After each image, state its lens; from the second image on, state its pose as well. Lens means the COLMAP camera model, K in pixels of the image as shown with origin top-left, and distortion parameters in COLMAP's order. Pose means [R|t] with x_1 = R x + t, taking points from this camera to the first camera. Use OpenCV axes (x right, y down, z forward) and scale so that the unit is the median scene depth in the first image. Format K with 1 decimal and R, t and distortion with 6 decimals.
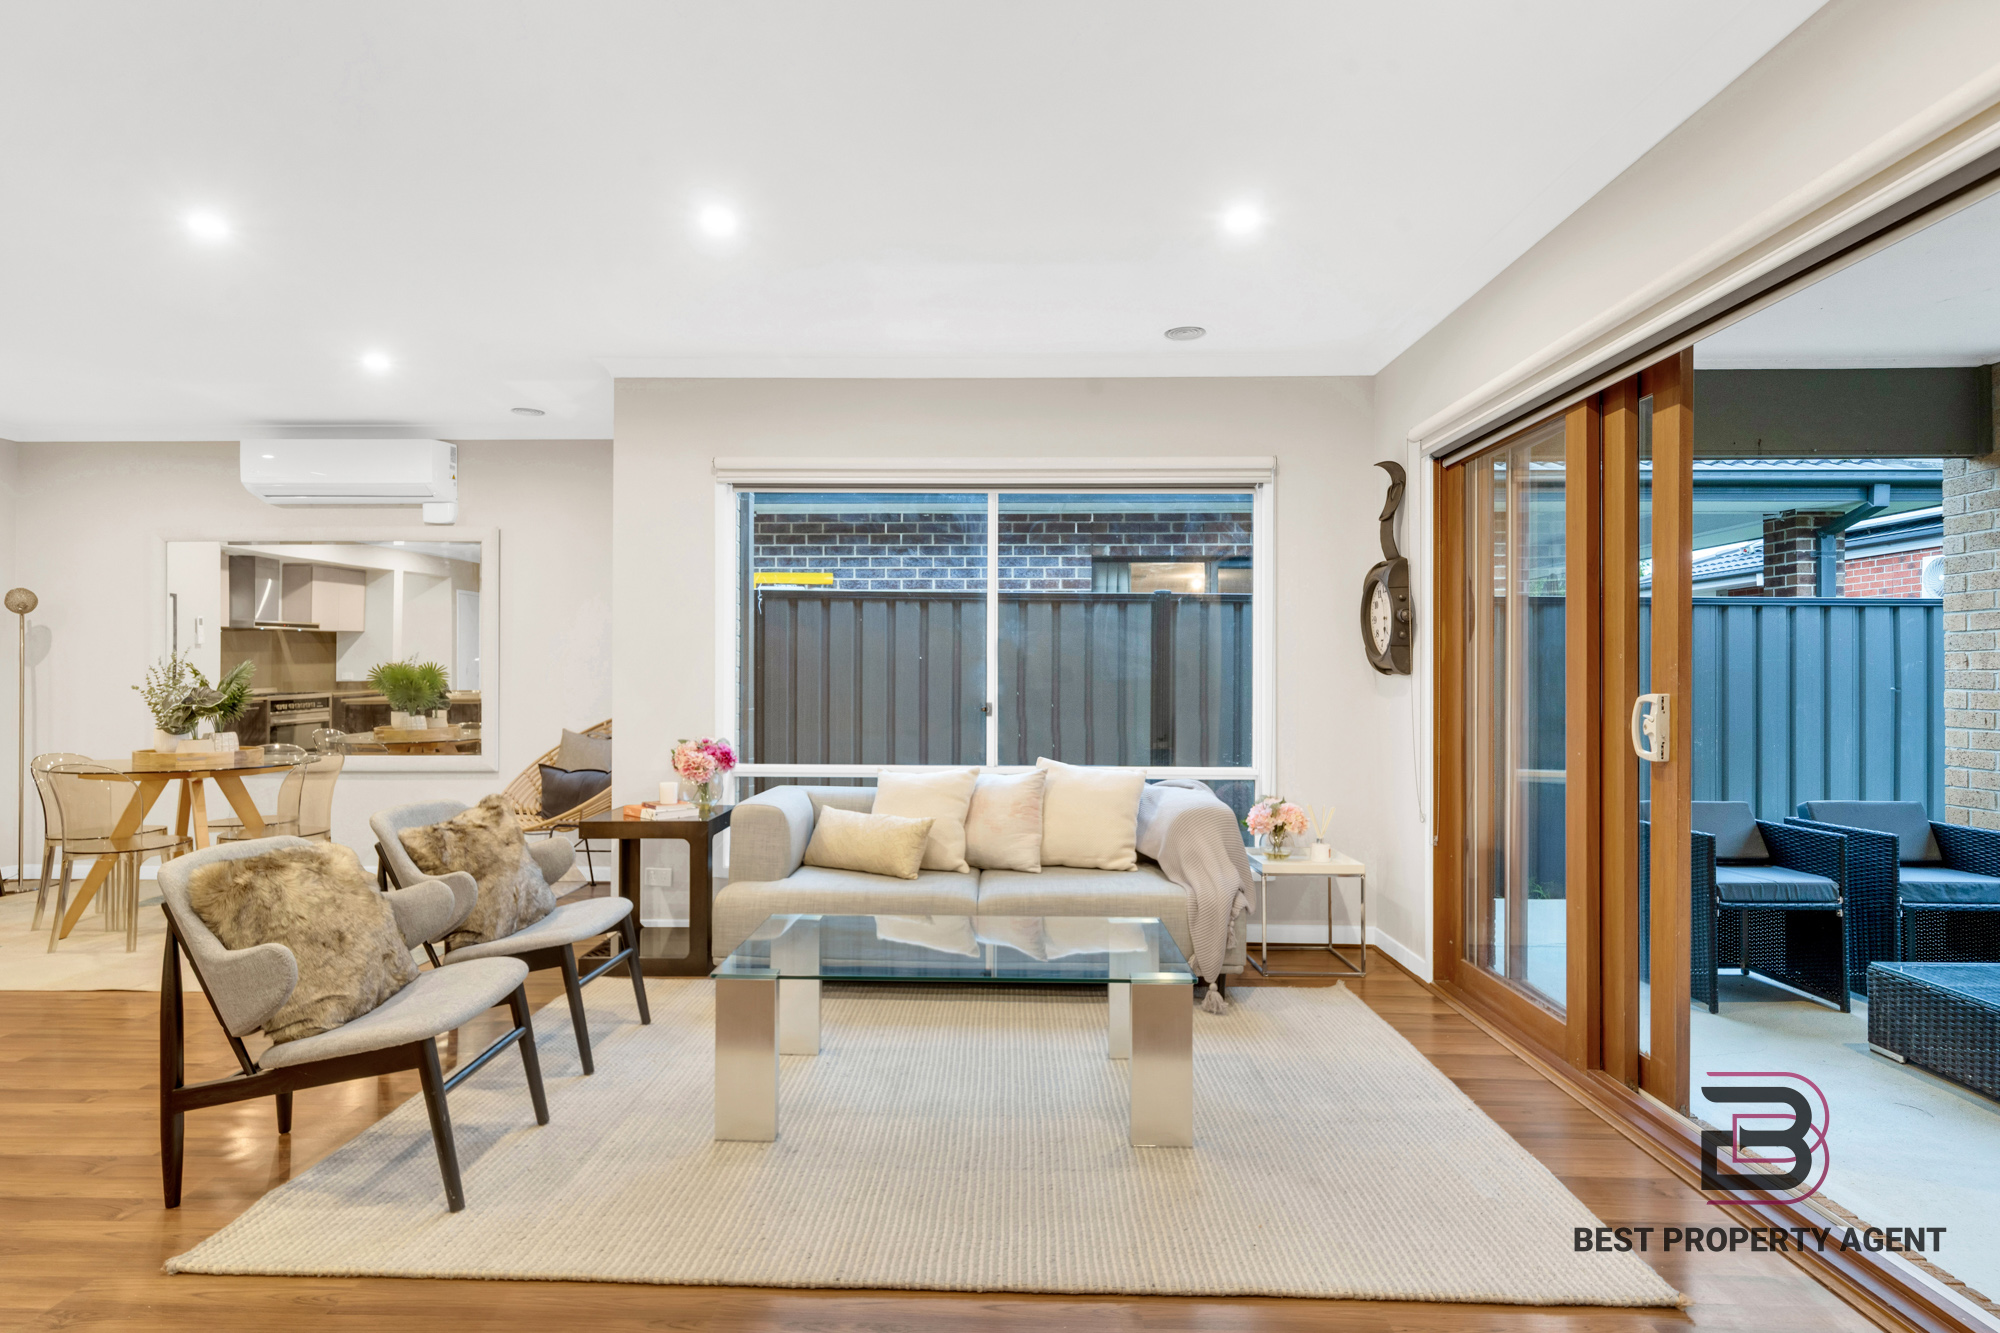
lens RADIAL K [[1013.2, 0, 993.4], [0, 1013.2, 674.5], [0, 0, 1]] dist [-0.002821, -0.002733]
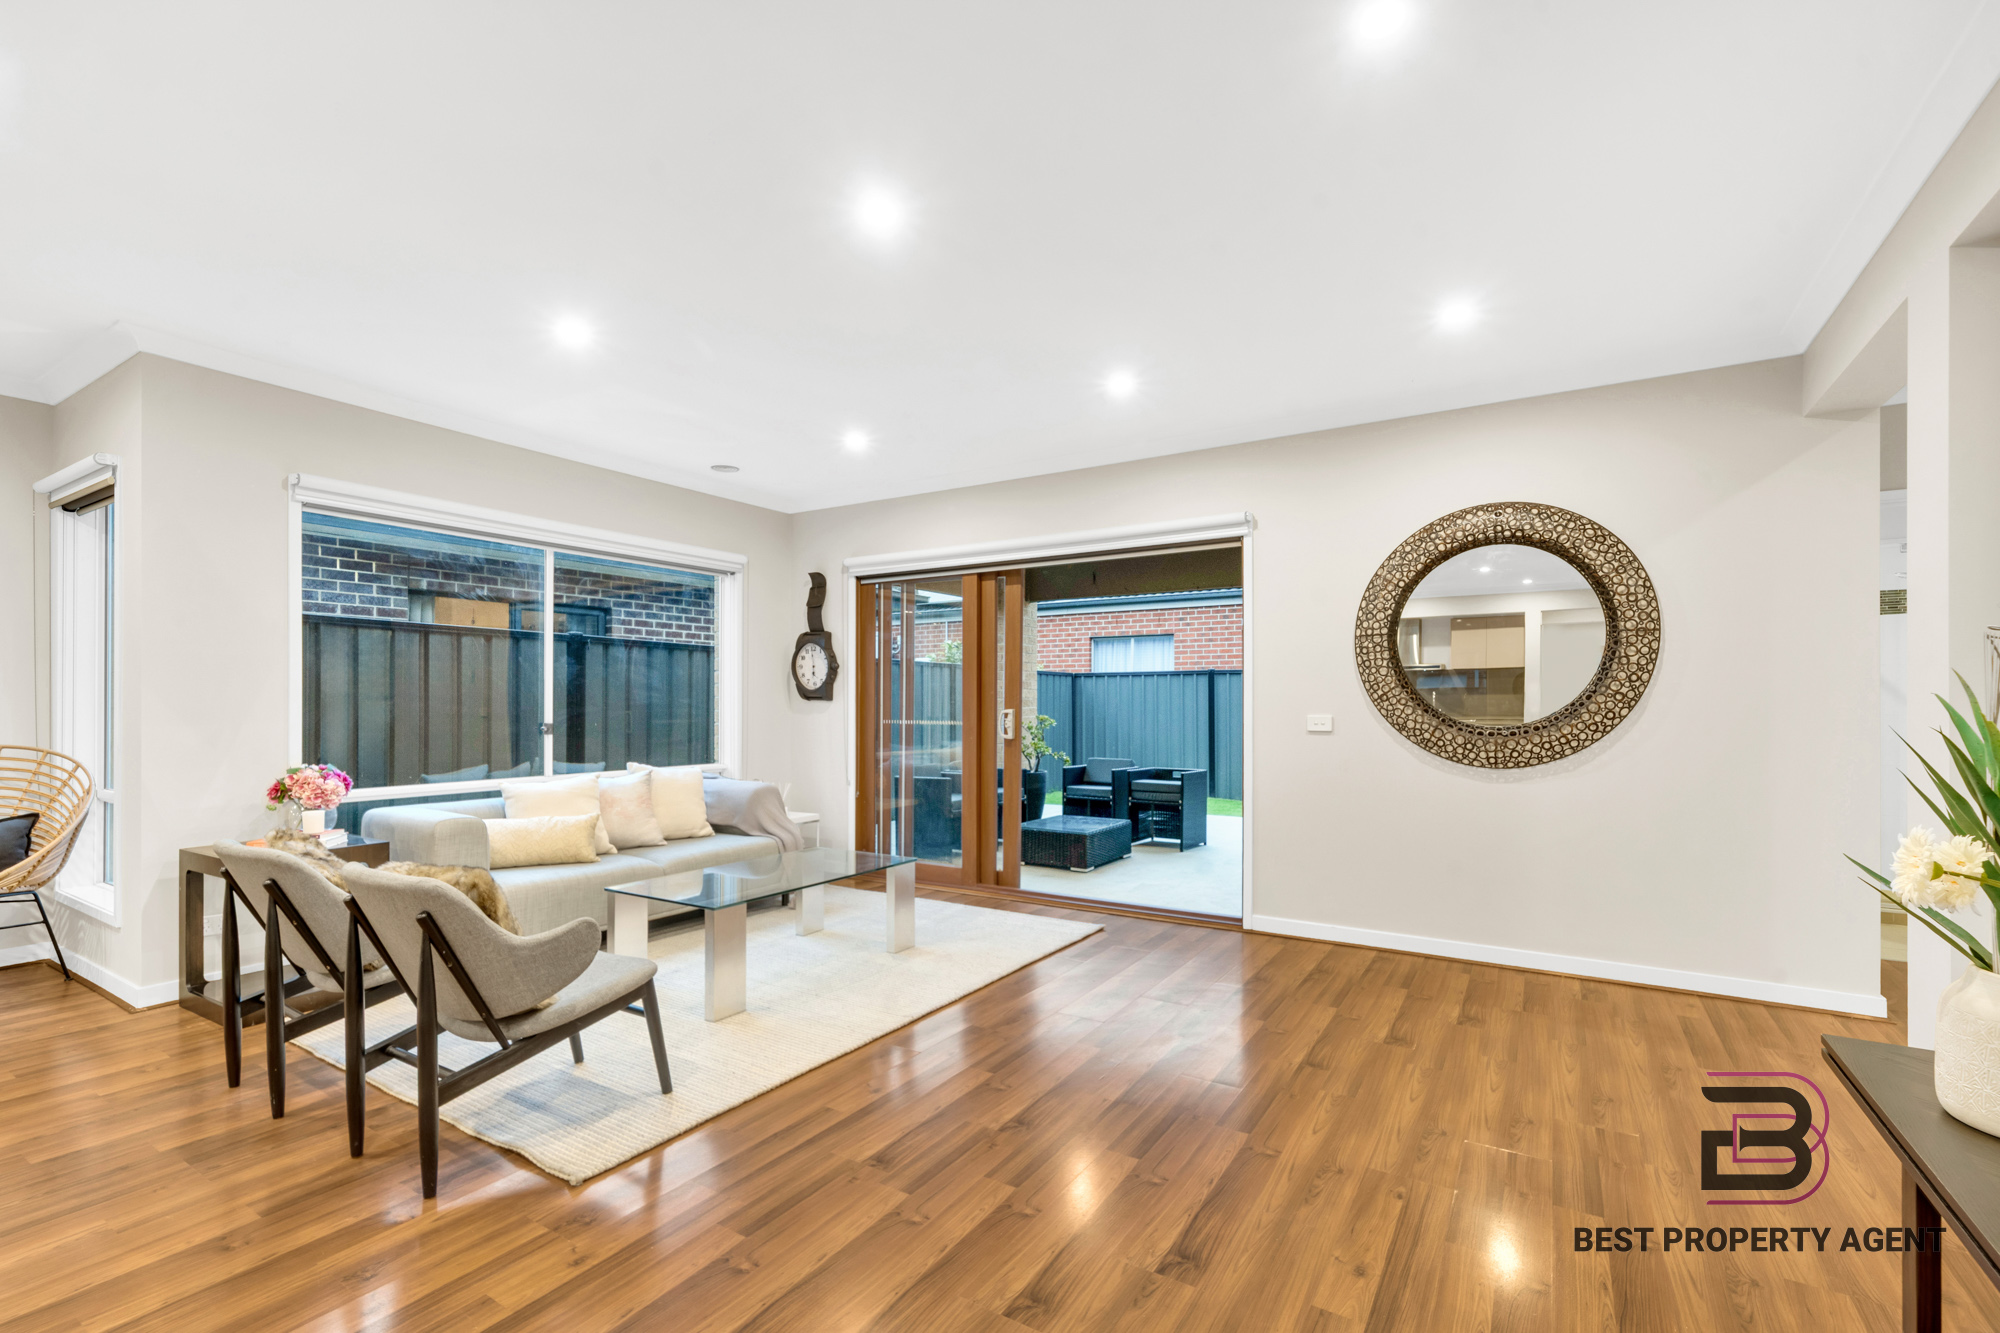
lens RADIAL K [[885.6, 0, 992.4], [0, 885.6, 699.0], [0, 0, 1]] dist [0.001586, -0.000251]
pose [[0.516890, 0.001693, 0.856050, -0.631588], [-0.001228, 0.999998, -0.001237, -0.000859], [-0.856051, -0.000412, 0.516891, 0.002030]]
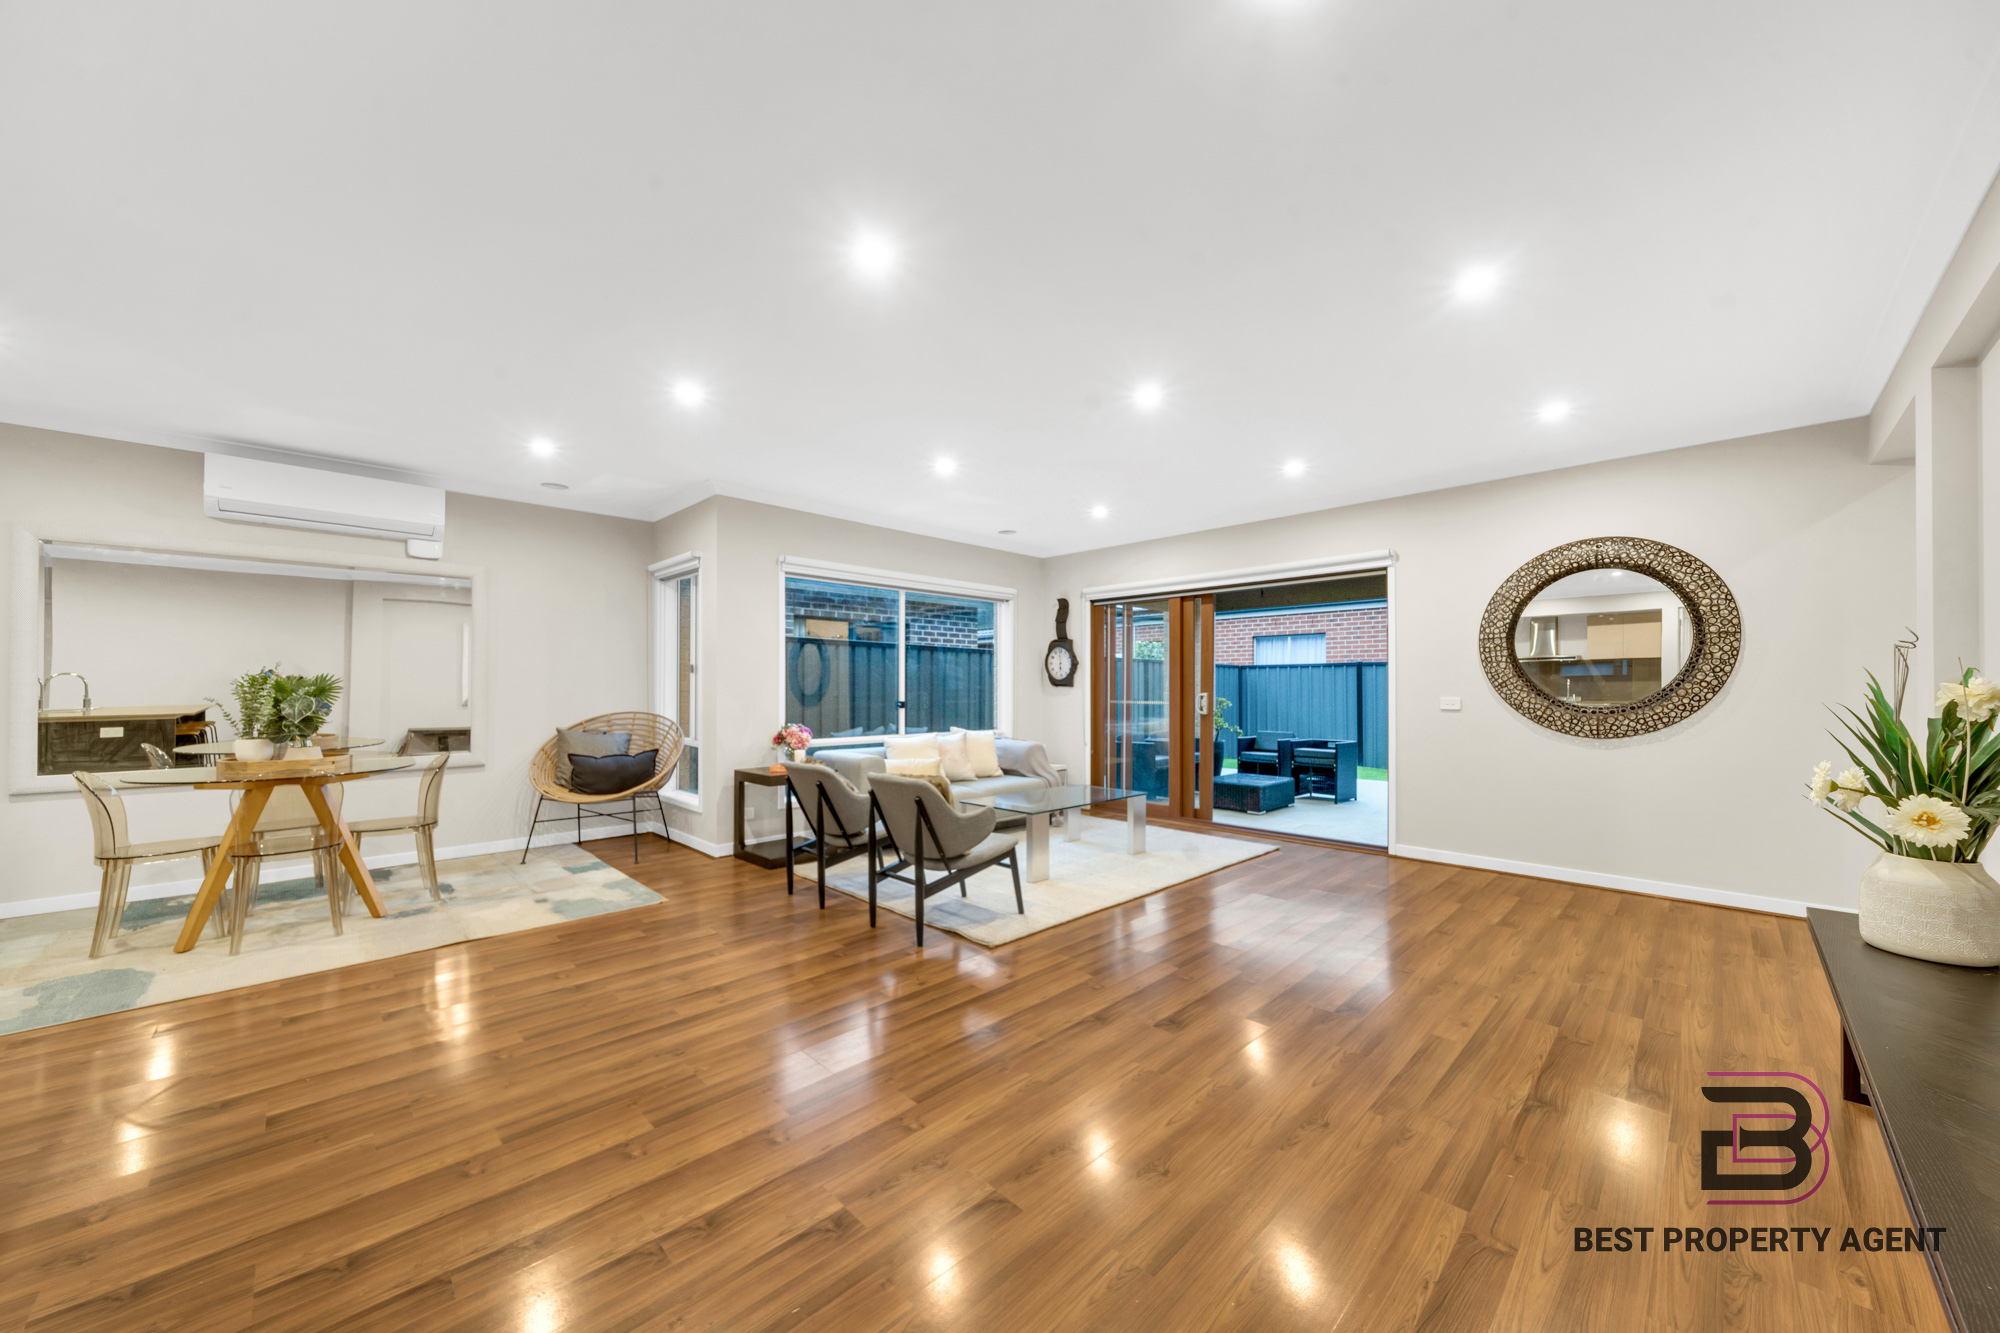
lens RADIAL K [[715.8, 0, 987.9], [0, 715.8, 681.5], [0, 0, 1]] dist [-0.004239, -0.000406]
pose [[0.701513, 0.005670, 0.712634, -0.843981], [-0.001125, 0.999976, -0.006849, -0.000822], [-0.712655, 0.004002, 0.701503, -0.056124]]
